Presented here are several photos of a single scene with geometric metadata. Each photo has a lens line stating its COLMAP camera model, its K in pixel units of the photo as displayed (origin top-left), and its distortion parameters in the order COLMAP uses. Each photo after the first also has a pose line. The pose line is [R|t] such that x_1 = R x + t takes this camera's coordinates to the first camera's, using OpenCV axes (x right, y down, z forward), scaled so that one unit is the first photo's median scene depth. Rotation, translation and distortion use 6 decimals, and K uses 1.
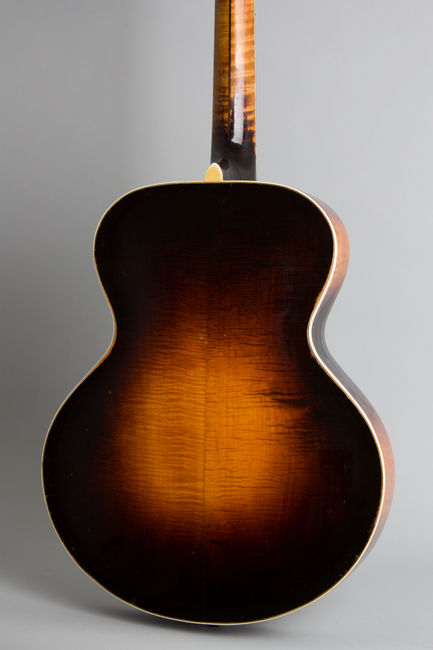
lens RADIAL K [[1547.2, 0, 215.9], [0, 1547.2, 325.1], [0, 0, 1]] dist [-0.039156, 0.000000]
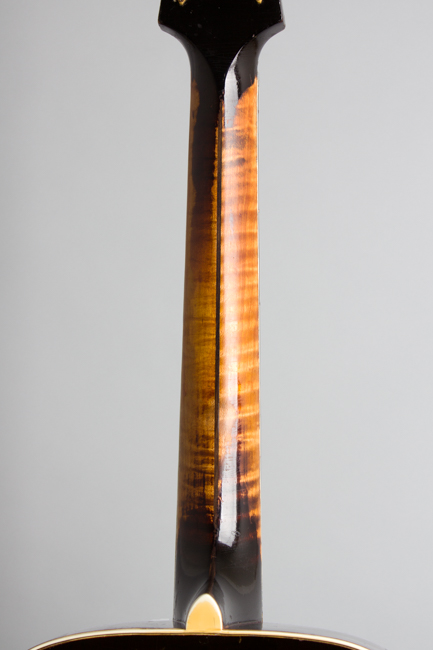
lens RADIAL K [[1347.8, 0, 217.1], [0, 1347.8, 325.3], [0, 0, 1]] dist [-0.025293, 0.000000]
pose [[0.987936, 0.022335, 0.153245, -0.063340], [0.005538, 0.983817, -0.179091, -0.107651], [-0.154765, 0.177779, 0.971824, 0.535179]]
